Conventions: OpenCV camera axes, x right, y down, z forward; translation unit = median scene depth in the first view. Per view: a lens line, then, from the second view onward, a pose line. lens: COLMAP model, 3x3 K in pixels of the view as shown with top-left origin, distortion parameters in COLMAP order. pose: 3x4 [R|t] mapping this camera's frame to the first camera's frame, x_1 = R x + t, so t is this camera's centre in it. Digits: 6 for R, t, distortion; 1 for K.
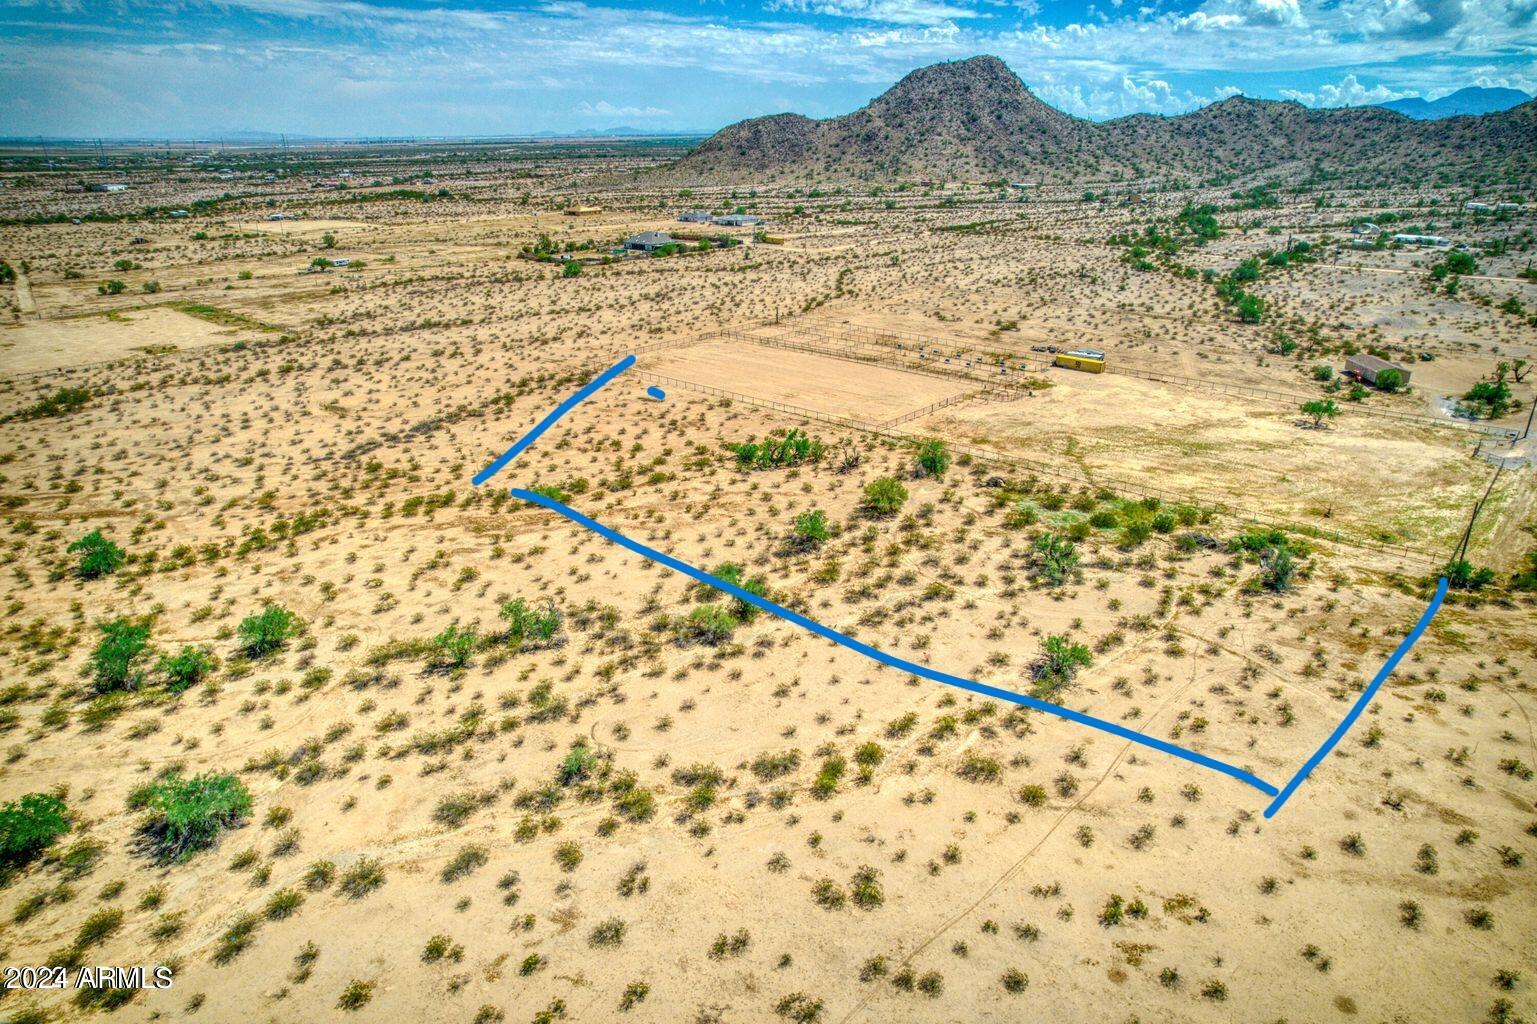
lens RADIAL K [[982.4, 0, 774.7], [0, 982.4, 529.1], [0, 0, 1]] dist [-0.077917, 0.071867]
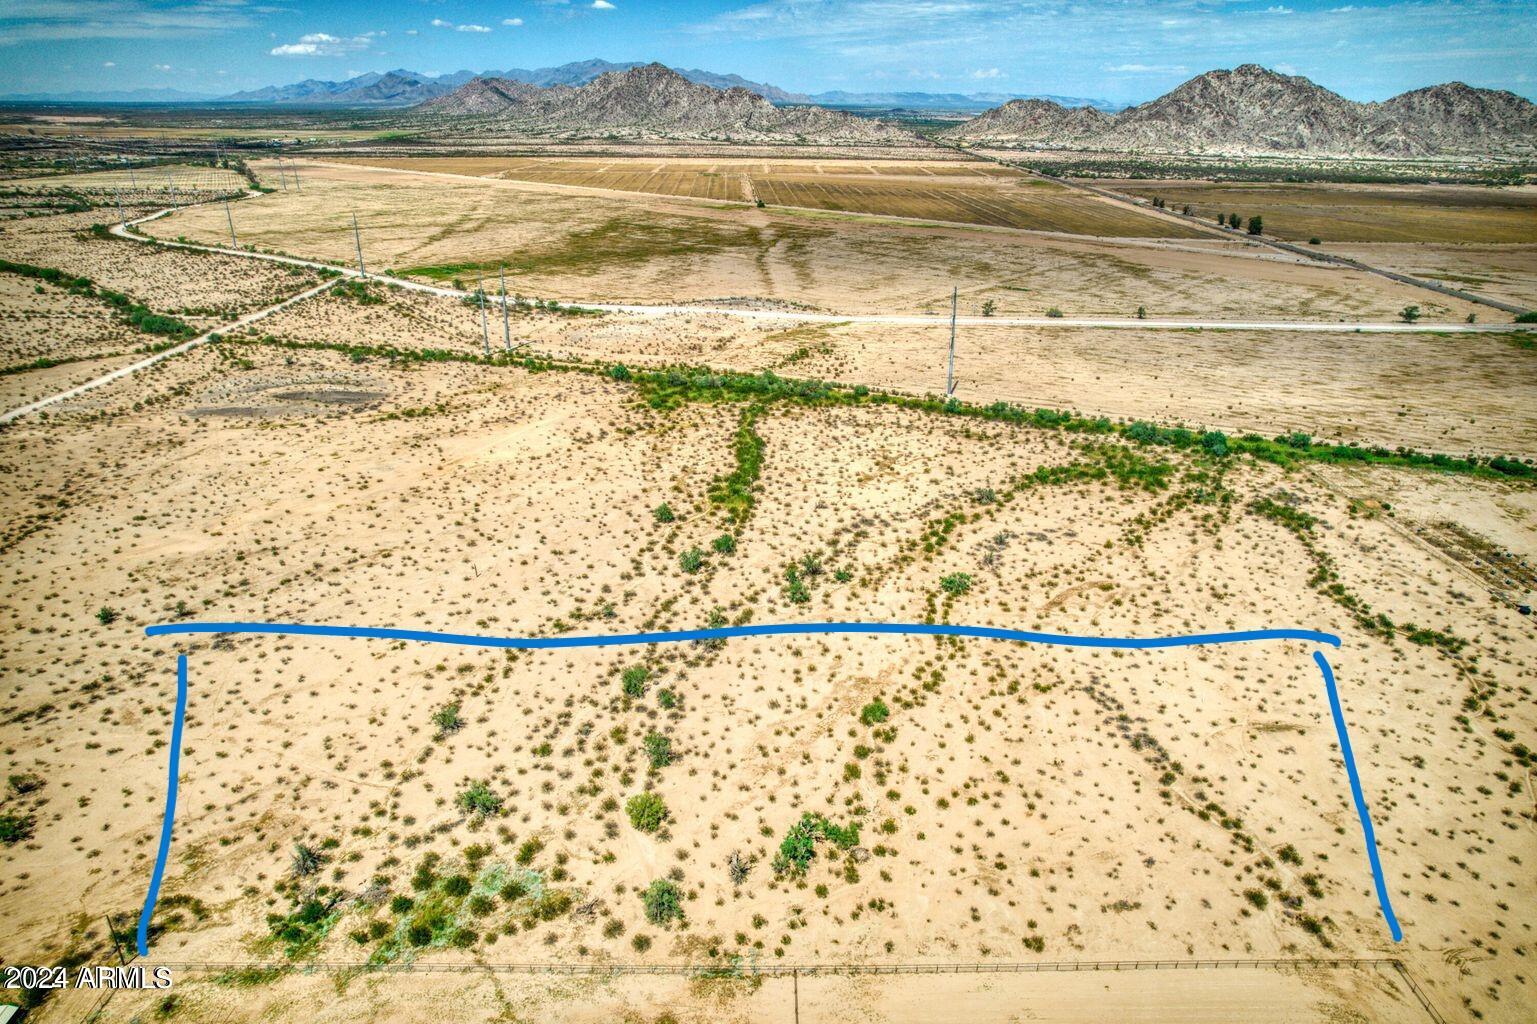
lens RADIAL K [[982.4, 0, 776.3], [0, 982.4, 523.5], [0, 0, 1]] dist [-0.077917, 0.071867]
pose [[-0.747352, 0.263907, -0.609768, 0.597566], [-0.259986, 0.728406, 0.633902, -1.023039], [0.611450, 0.632279, -0.475764, 1.417705]]
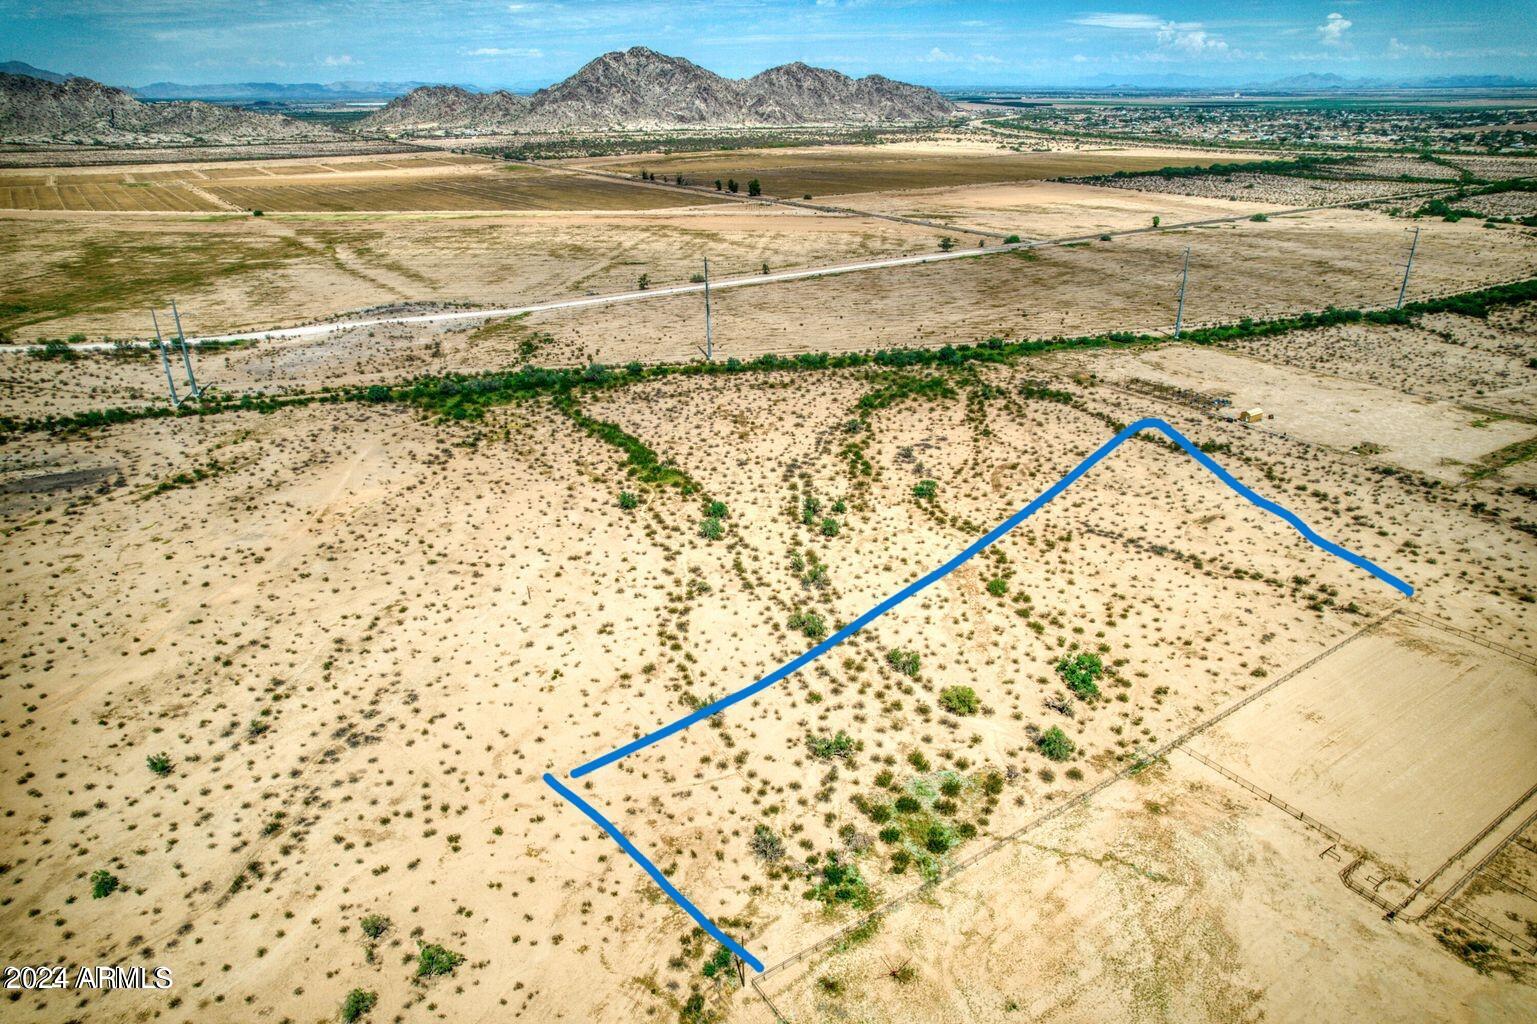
lens RADIAL K [[982.4, 0, 773.5], [0, 982.4, 520.5], [0, 0, 1]] dist [-0.077917, 0.071867]
pose [[-0.257861, 0.401911, -0.878621, 1.227802], [-0.361922, 0.802984, 0.473529, -0.752065], [0.895835, 0.440097, -0.061598, 0.752394]]
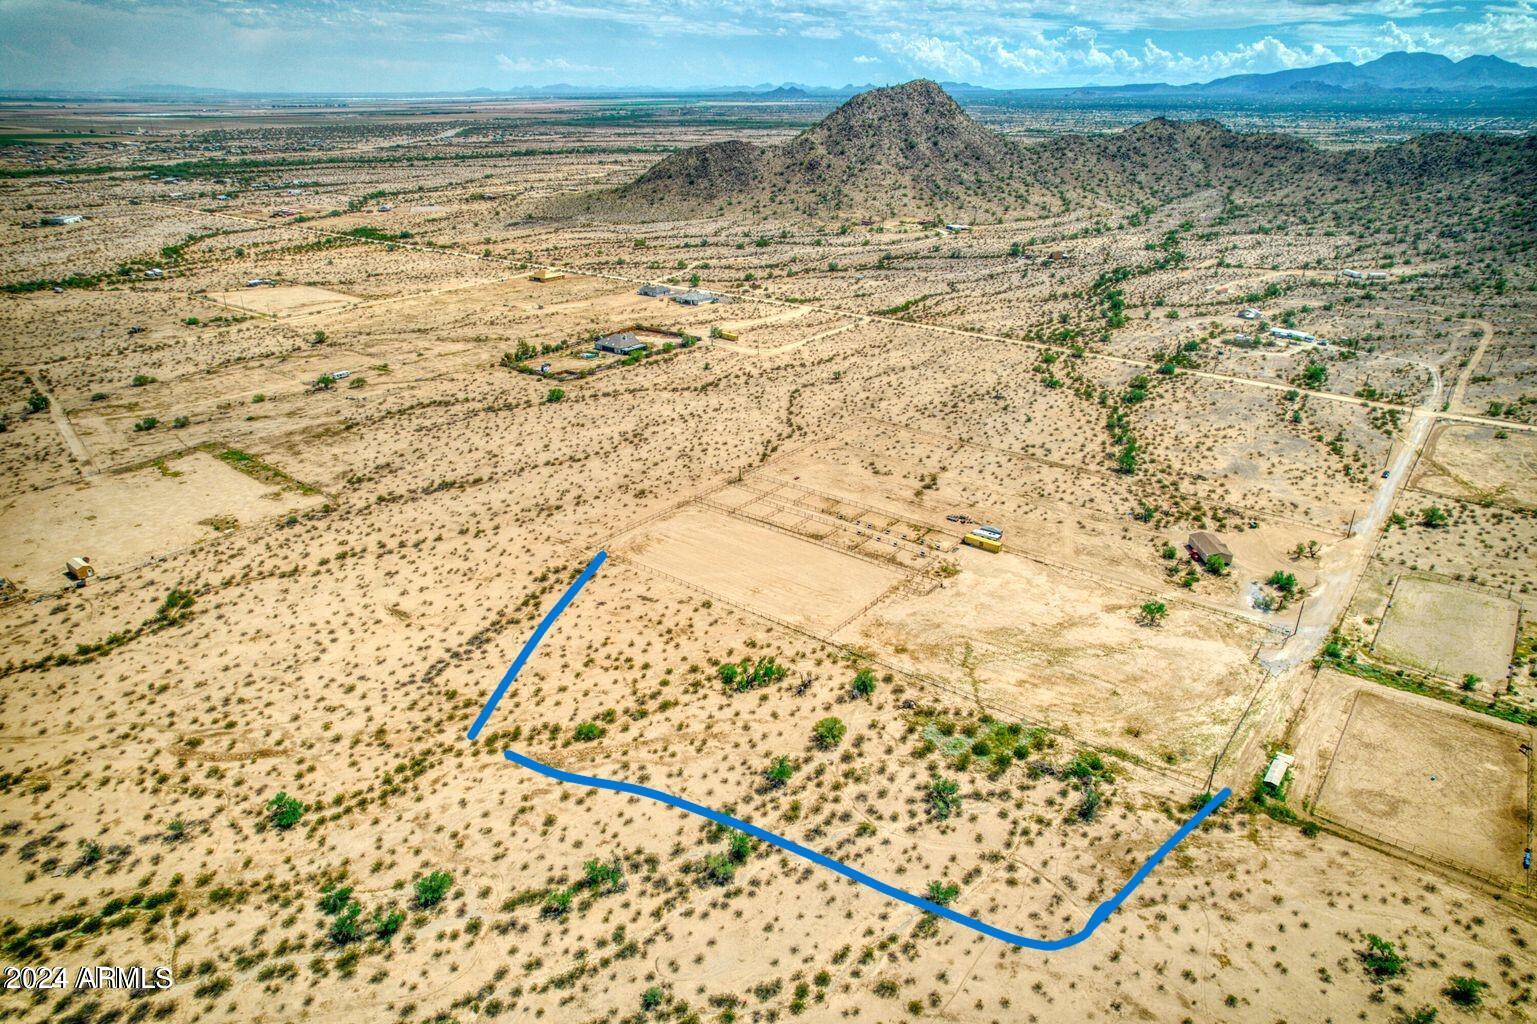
lens RADIAL K [[982.4, 0, 774.4], [0, 982.4, 528.1], [0, 0, 1]] dist [-0.077917, 0.071867]
pose [[0.998452, -0.017825, 0.052679, -0.038293], [0.015774, 0.999111, 0.039096, -0.384481], [-0.053329, -0.038205, 0.997846, -0.404313]]
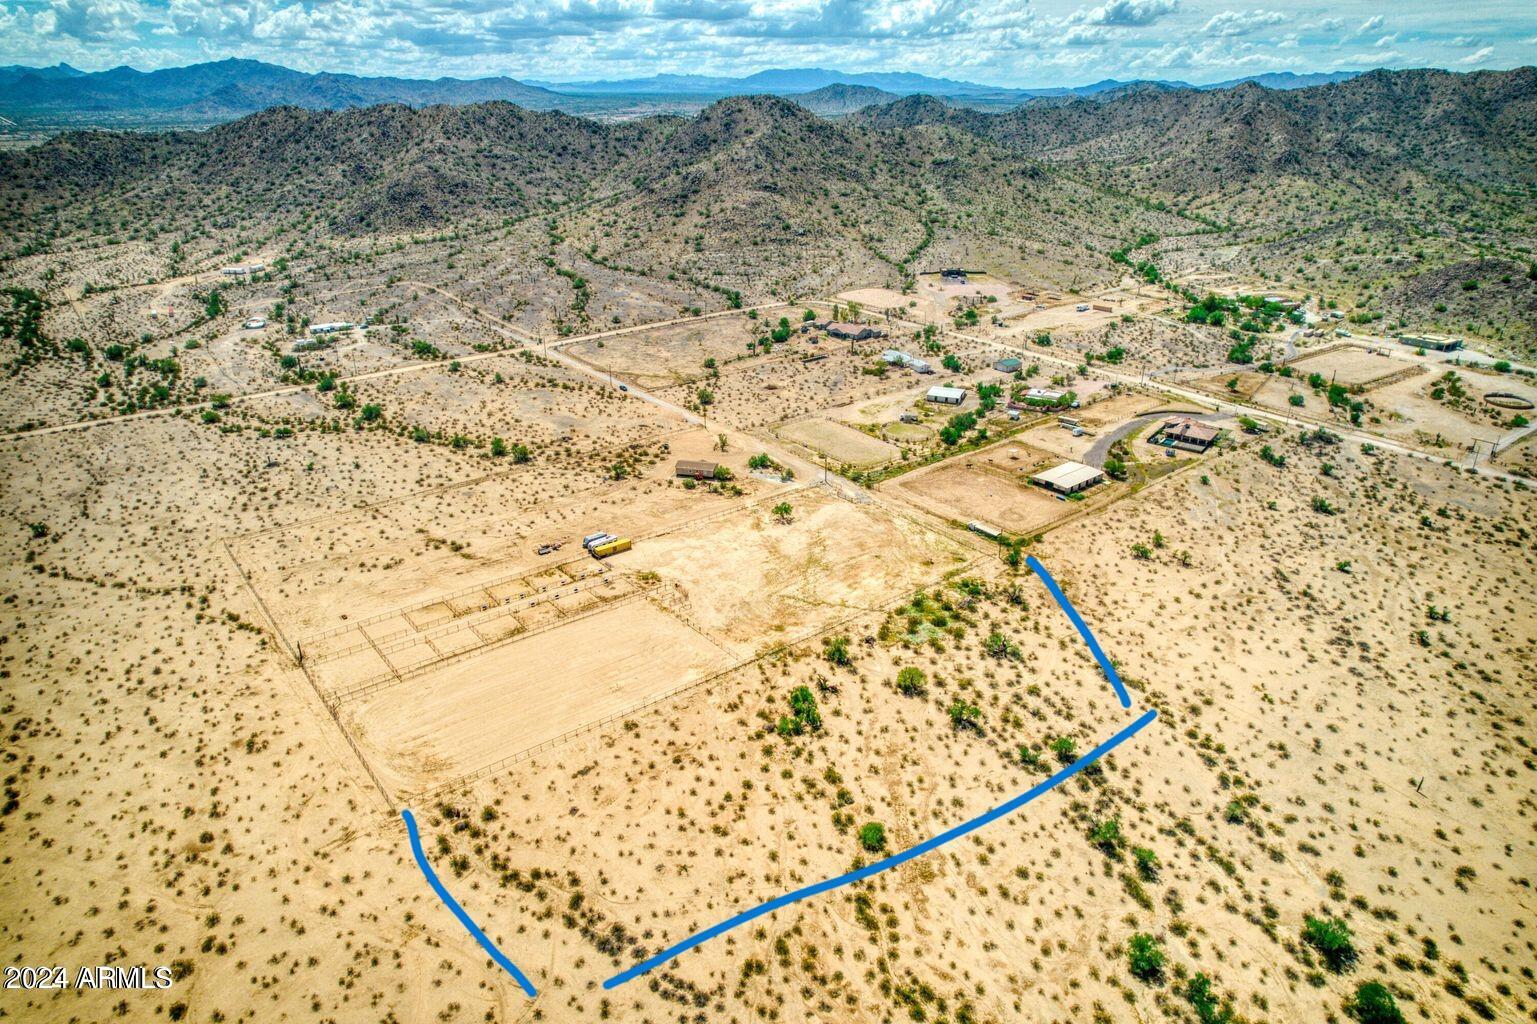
lens RADIAL K [[982.4, 0, 776.3], [0, 982.4, 517.0], [0, 0, 1]] dist [-0.077917, 0.071867]
pose [[0.174627, -0.396742, 0.901166, -1.225057], [0.371483, 0.874140, 0.312858, -0.826386], [-0.911869, 0.280134, 0.300032, 0.656333]]
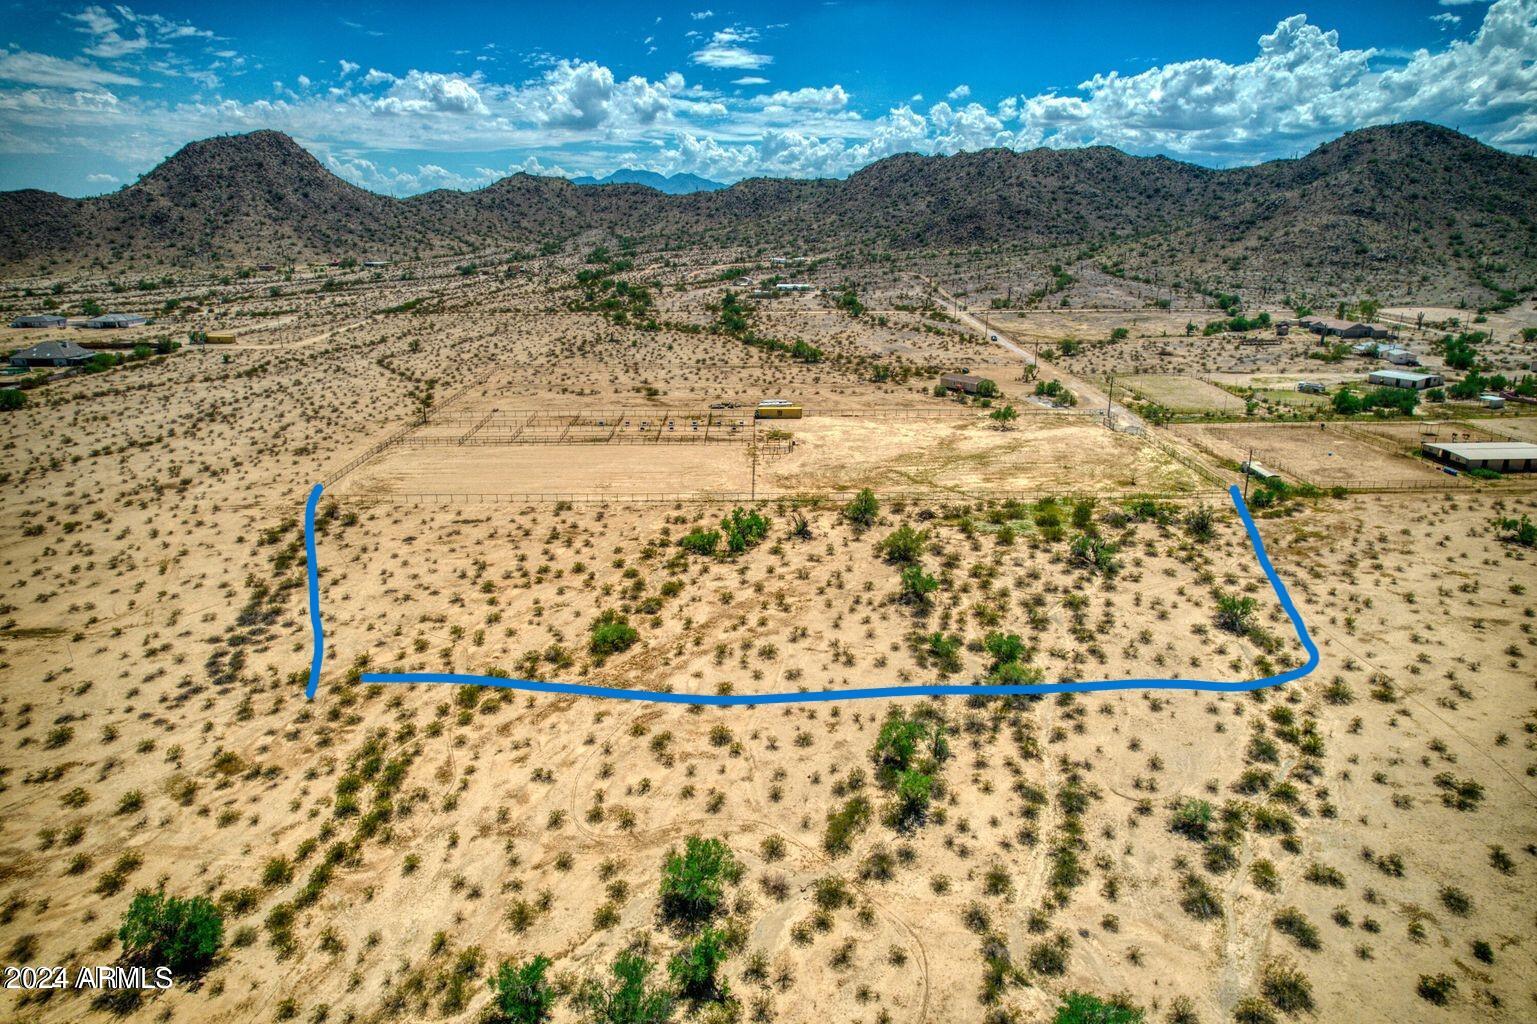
lens RADIAL K [[982.4, 0, 777.2], [0, 982.4, 519.4], [0, 0, 1]] dist [-0.077917, 0.071867]
pose [[0.742961, -0.207261, 0.636437, -0.658196], [0.256505, 0.966422, 0.015285, -0.111250], [-0.618234, 0.151892, 0.771178, 0.265372]]
